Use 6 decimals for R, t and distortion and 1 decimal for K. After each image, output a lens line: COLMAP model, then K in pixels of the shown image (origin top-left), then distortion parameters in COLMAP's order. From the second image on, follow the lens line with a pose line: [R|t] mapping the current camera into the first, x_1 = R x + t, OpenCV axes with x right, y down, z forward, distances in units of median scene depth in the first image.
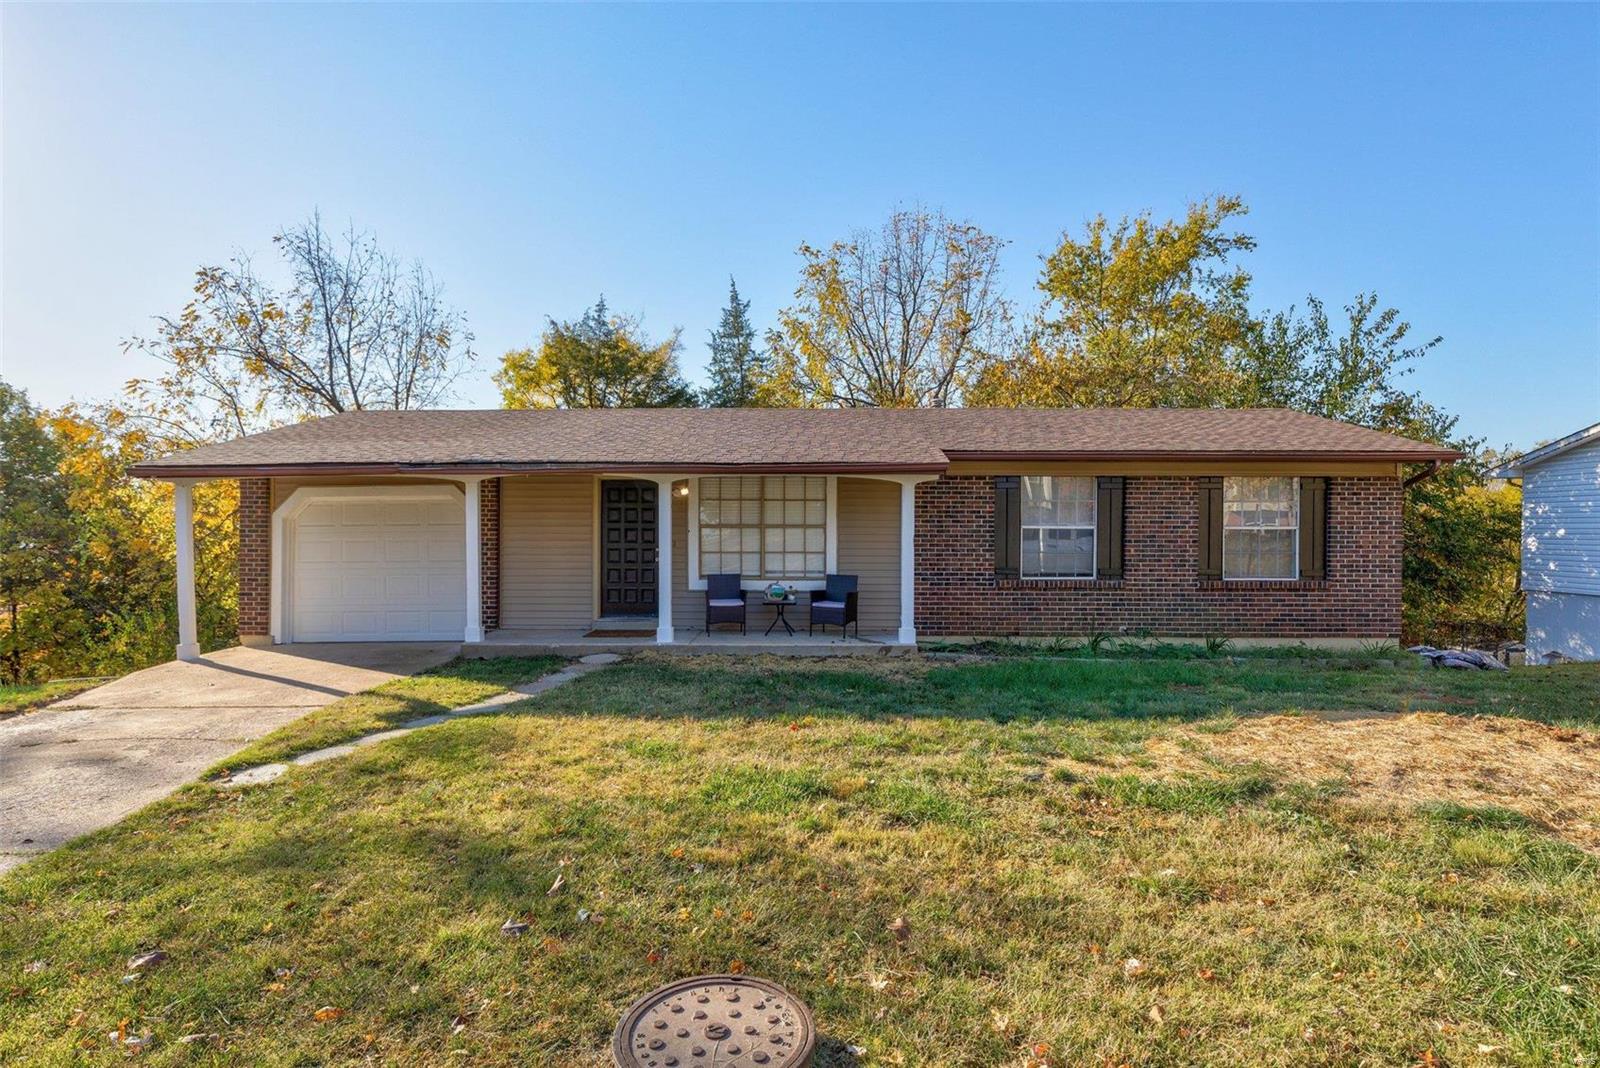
lens RADIAL K [[825.2, 0, 797.6], [0, 825.2, 530.7], [0, 0, 1]] dist [-0.003903, -0.002062]
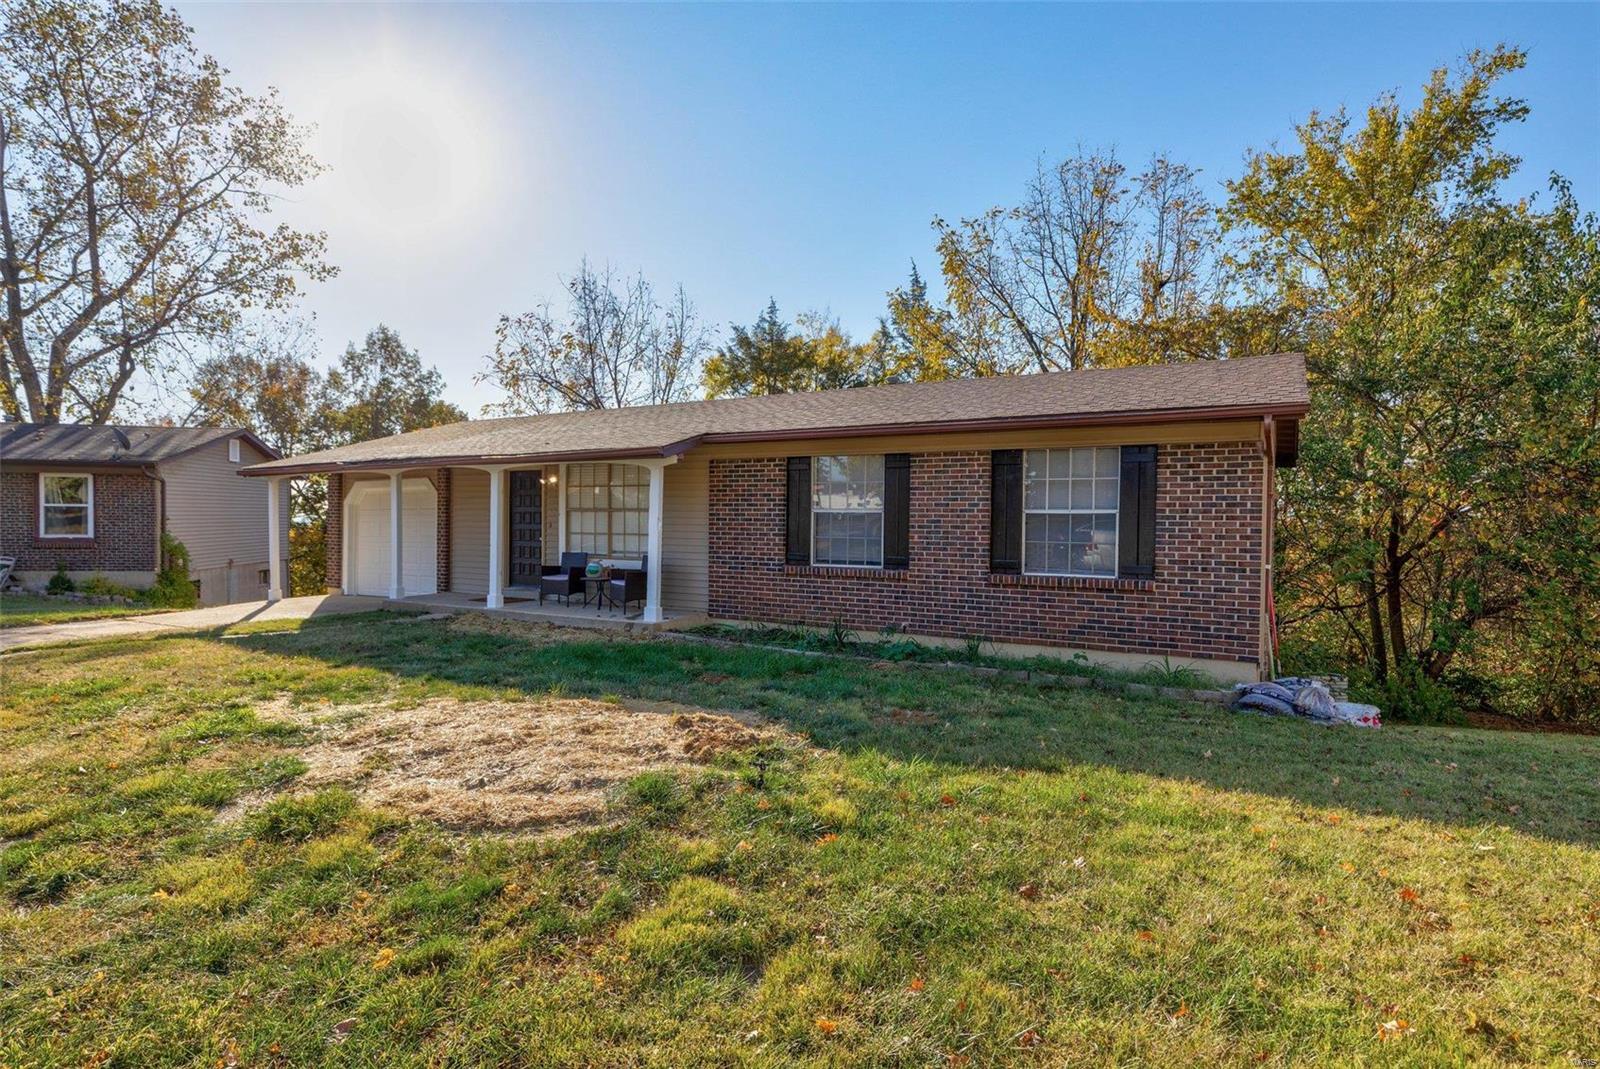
lens RADIAL K [[825.7, 0, 795.2], [0, 825.7, 521.0], [0, 0, 1]] dist [-0.002442, 0.000024]
pose [[0.868910, 0.005727, -0.494937, 0.718536], [-0.003532, 0.999979, 0.005371, 0.002621], [0.494957, -0.002918, 0.868912, 0.162755]]
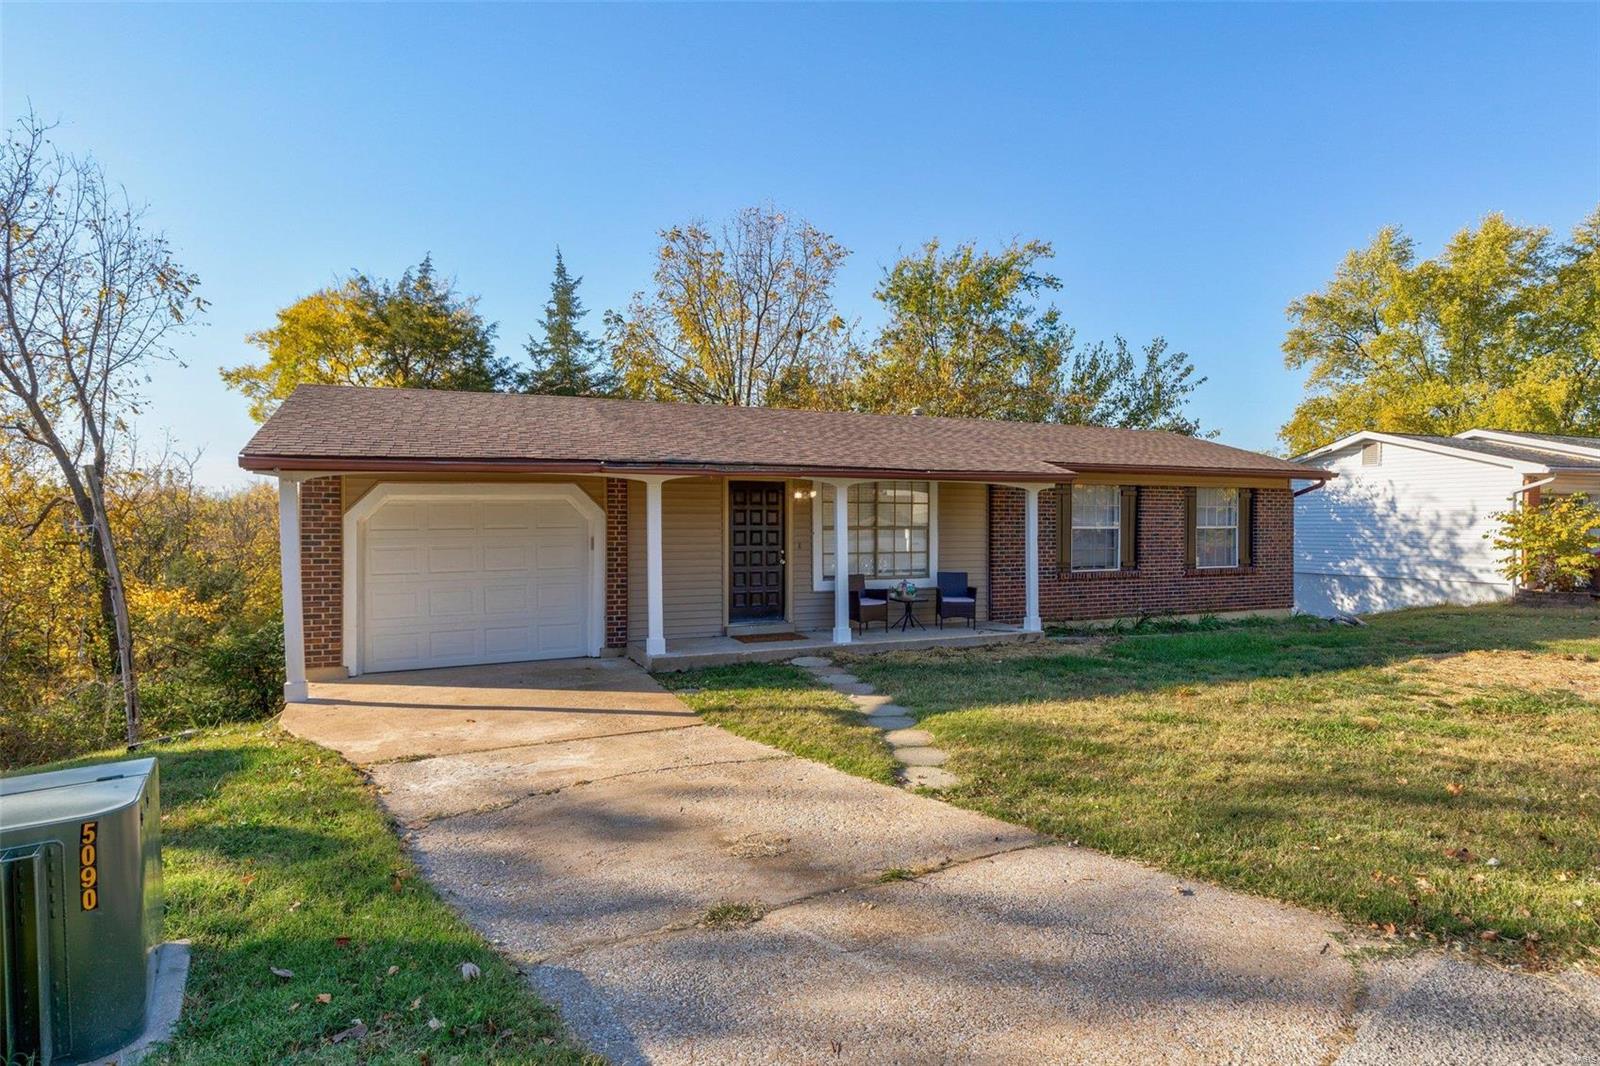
lens RADIAL K [[871.1, 0, 812.5], [0, 871.1, 544.1], [0, 0, 1]] dist [0.000147, -0.001349]
pose [[0.904563, -0.012712, 0.426151, -0.584826], [0.004080, 0.999768, 0.021164, -0.008599], [-0.426321, -0.017405, 0.904405, 0.035290]]
